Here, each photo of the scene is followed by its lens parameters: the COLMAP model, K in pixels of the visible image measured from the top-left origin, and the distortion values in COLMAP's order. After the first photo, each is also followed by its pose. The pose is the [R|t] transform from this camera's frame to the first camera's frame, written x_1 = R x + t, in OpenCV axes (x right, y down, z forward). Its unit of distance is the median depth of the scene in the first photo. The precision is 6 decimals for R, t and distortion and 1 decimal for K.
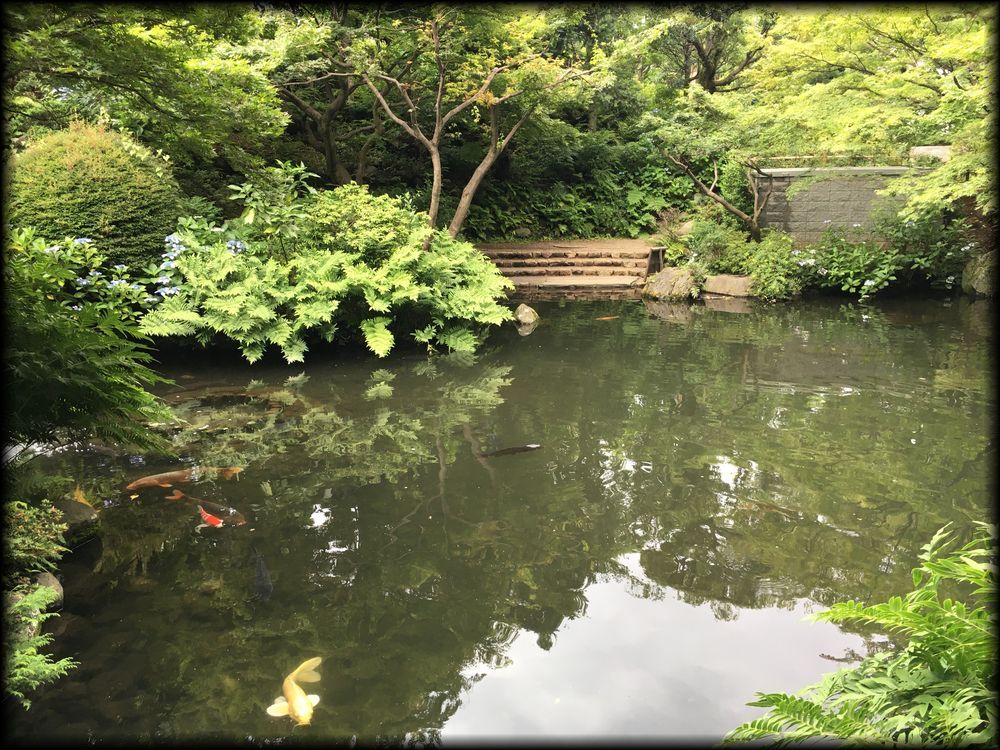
lens RADIAL K [[841.6, 0, 501.1], [0, 841.6, 372.7], [0, 0, 1]] dist [0.005915, -0.006600]
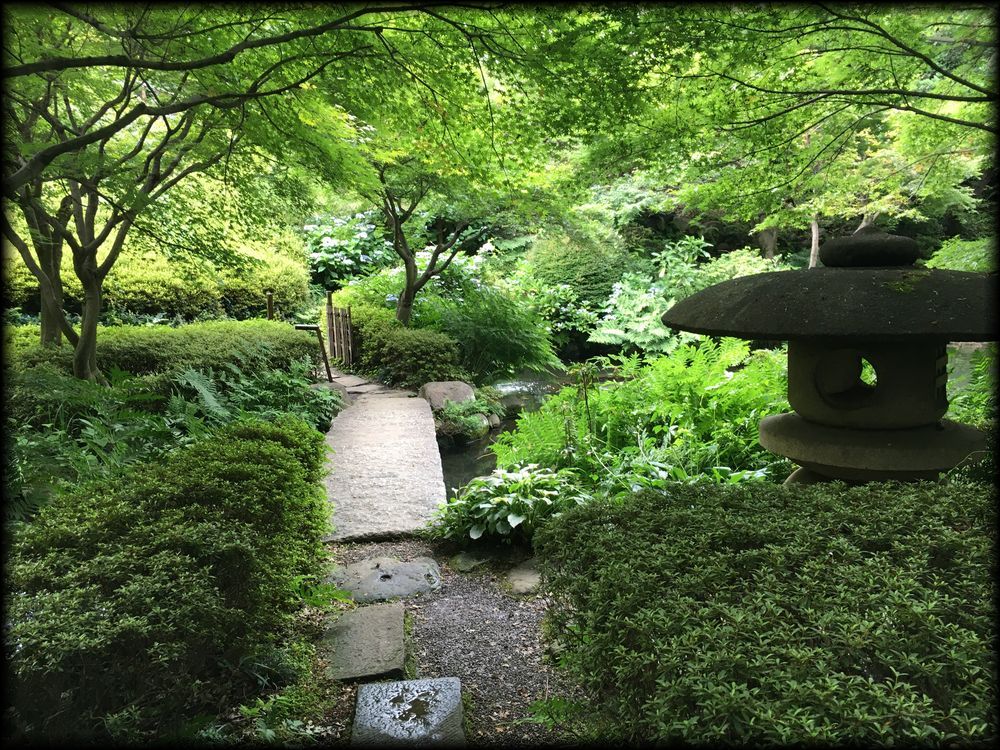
lens RADIAL K [[841.6, 0, 499.0], [0, 841.6, 373.2], [0, 0, 1]] dist [0.005915, -0.006600]
pose [[0.778293, 0.070662, -0.623913, 0.477515], [-0.111006, 0.993481, -0.025956, 0.080128], [0.618012, 0.089459, 0.781063, -0.417645]]
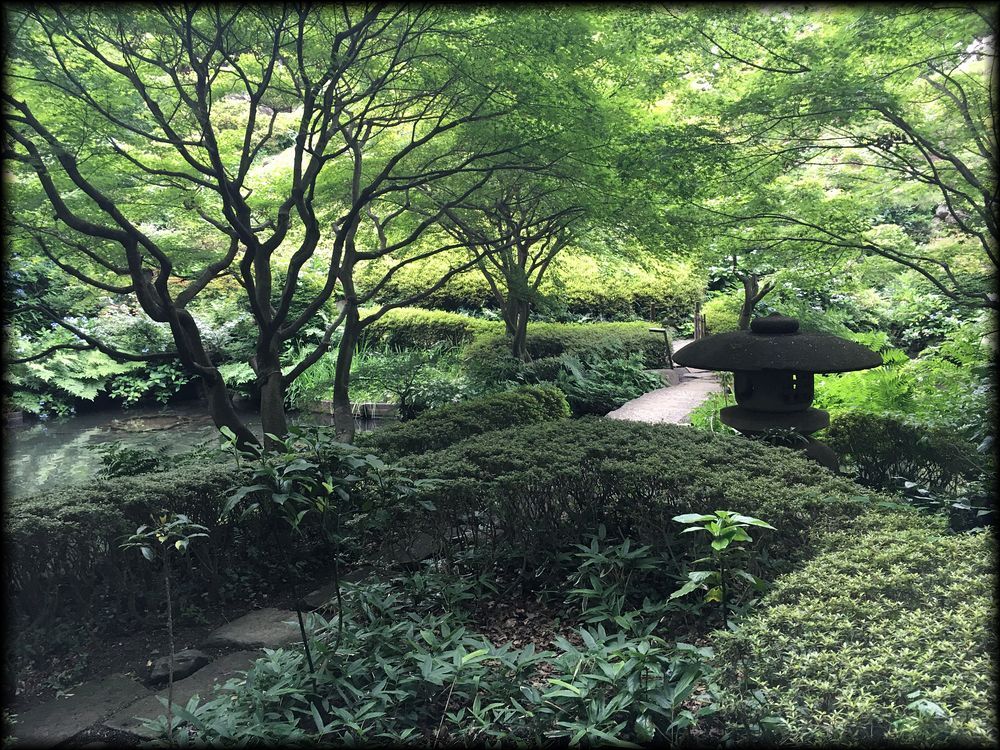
lens RADIAL K [[841.6, 0, 500.6], [0, 841.6, 375.6], [0, 0, 1]] dist [0.005915, -0.006600]
pose [[0.263009, 0.136459, -0.955094, 1.054805], [-0.162607, 0.982055, 0.095533, -0.000013], [0.950992, 0.130179, 0.280478, -0.441067]]
